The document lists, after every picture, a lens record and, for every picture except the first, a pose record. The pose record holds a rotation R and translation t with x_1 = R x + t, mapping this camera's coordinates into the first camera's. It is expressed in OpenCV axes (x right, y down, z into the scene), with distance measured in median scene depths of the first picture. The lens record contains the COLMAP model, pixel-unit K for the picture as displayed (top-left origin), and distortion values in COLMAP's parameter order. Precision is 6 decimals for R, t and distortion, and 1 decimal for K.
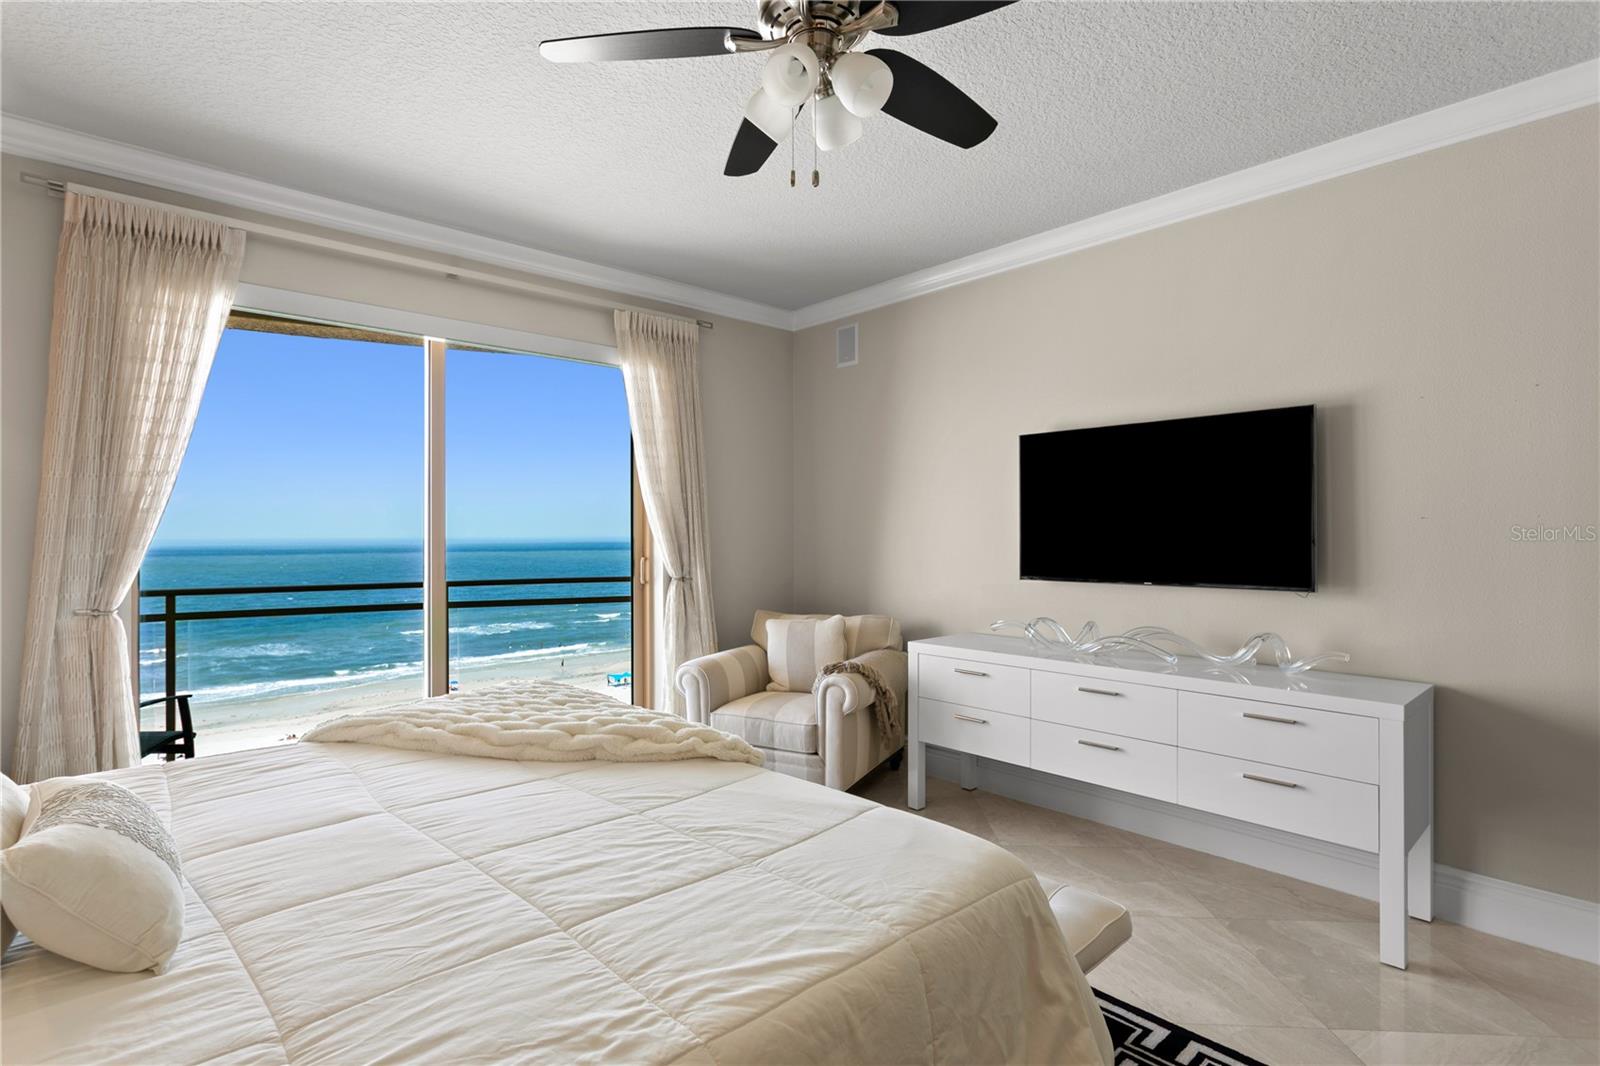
lens RADIAL K [[784.4, 0, 796.0], [0, 784.4, 535.2], [0, 0, 1]] dist [-0.008122, 0.003288]
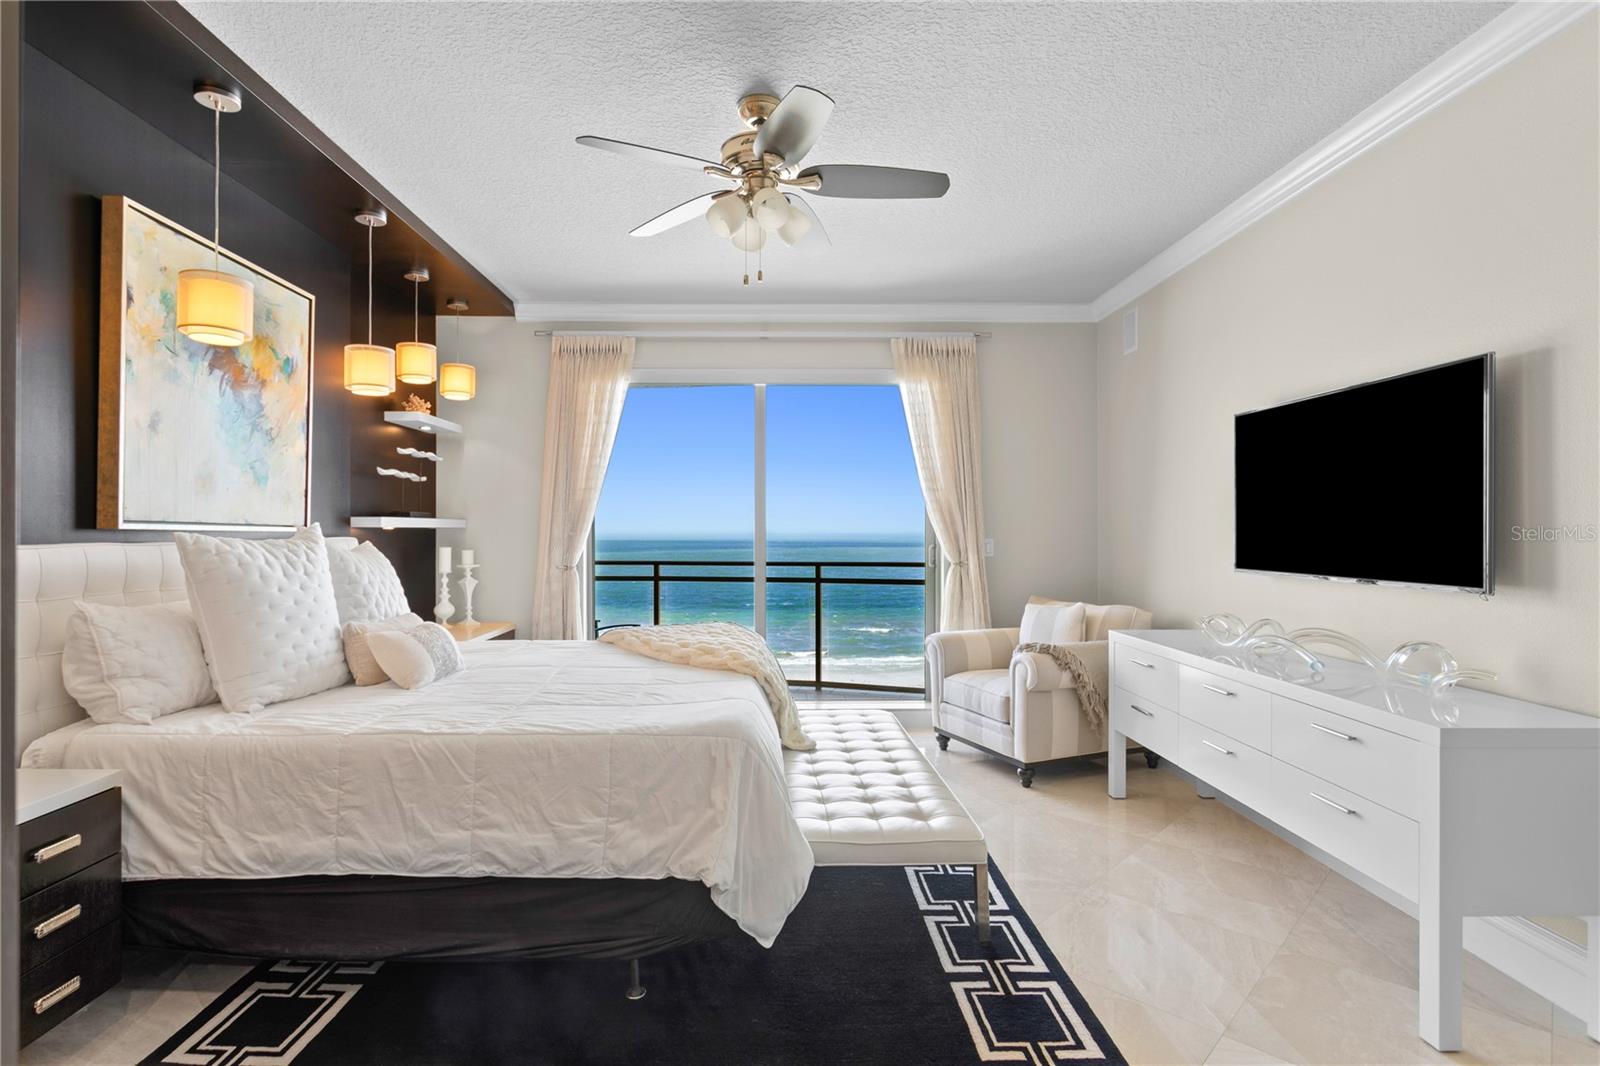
lens RADIAL K [[784.4, 0, 767.2], [0, 784.4, 529.3], [0, 0, 1]] dist [-0.008122, 0.003288]
pose [[0.760584, 0.001787, -0.649237, 0.468991], [-0.002551, 0.999997, -0.000235, 0.008334], [0.649234, 0.001835, 0.760586, -0.049021]]
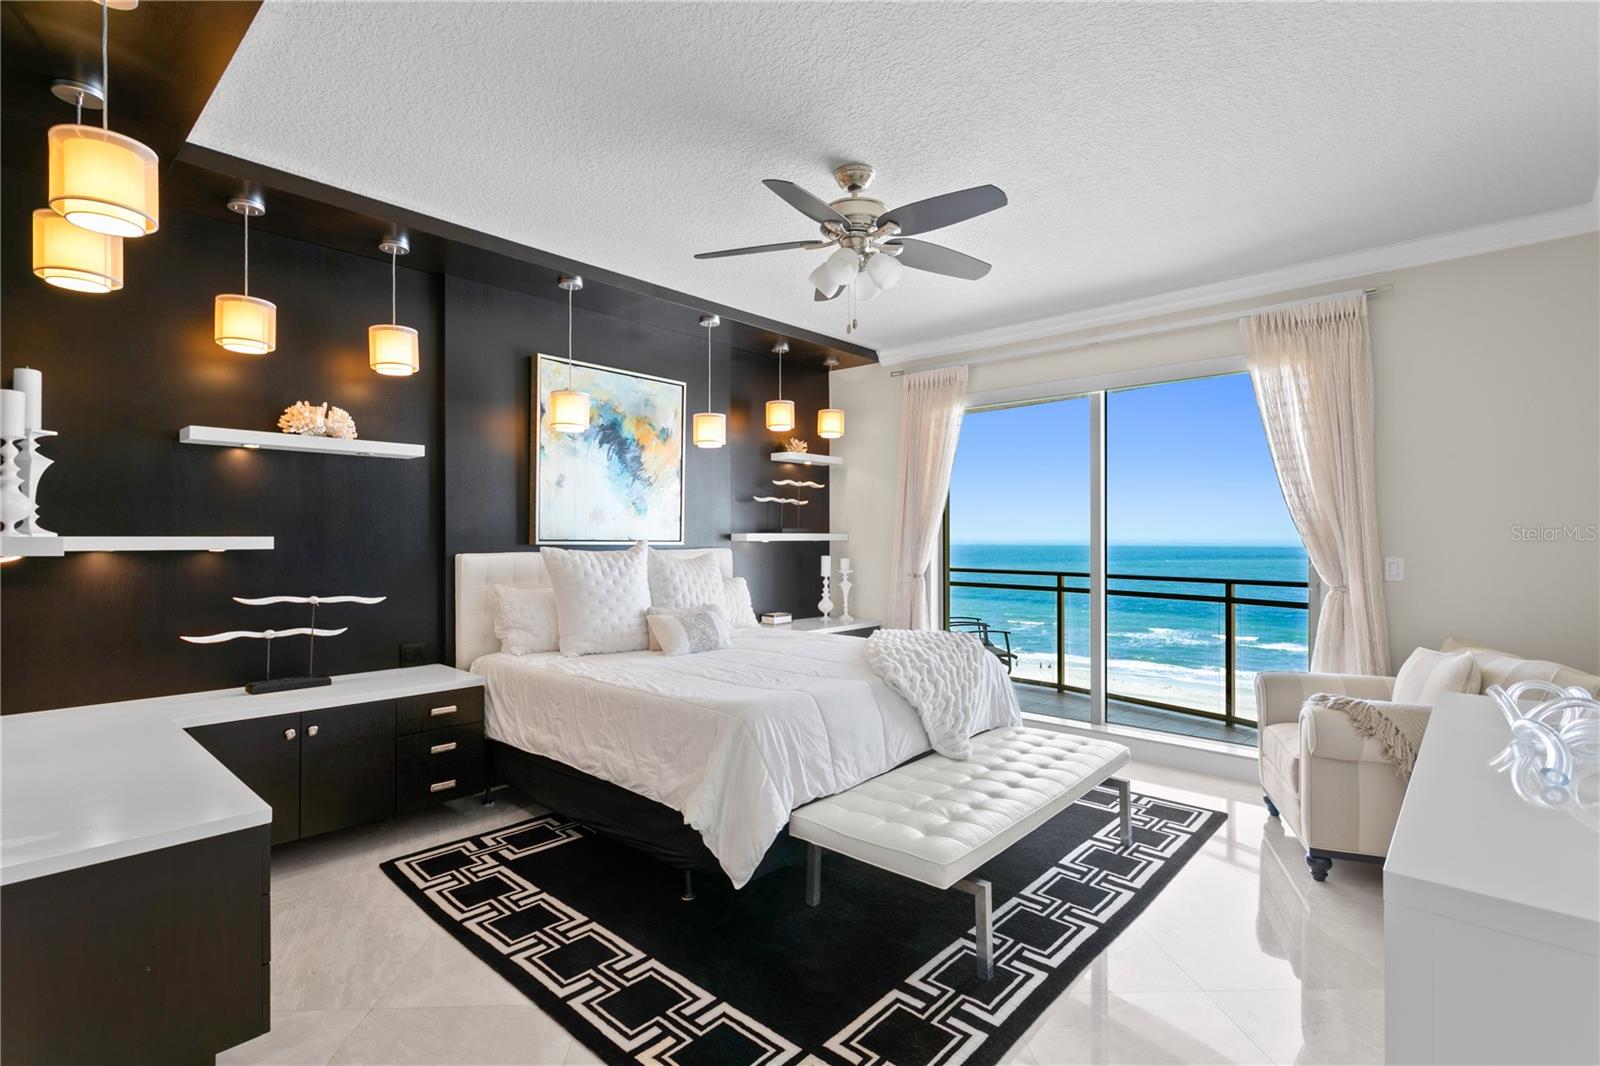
lens RADIAL K [[756.1, 0, 807.4], [0, 756.1, 536.6], [0, 0, 1]] dist [0.002928, 0.003253]
pose [[0.117318, 0.003794, -0.993087, 0.783909], [-0.001550, 0.999992, 0.003637, -0.007111], [0.993093, 0.001112, 0.117323, 0.370074]]
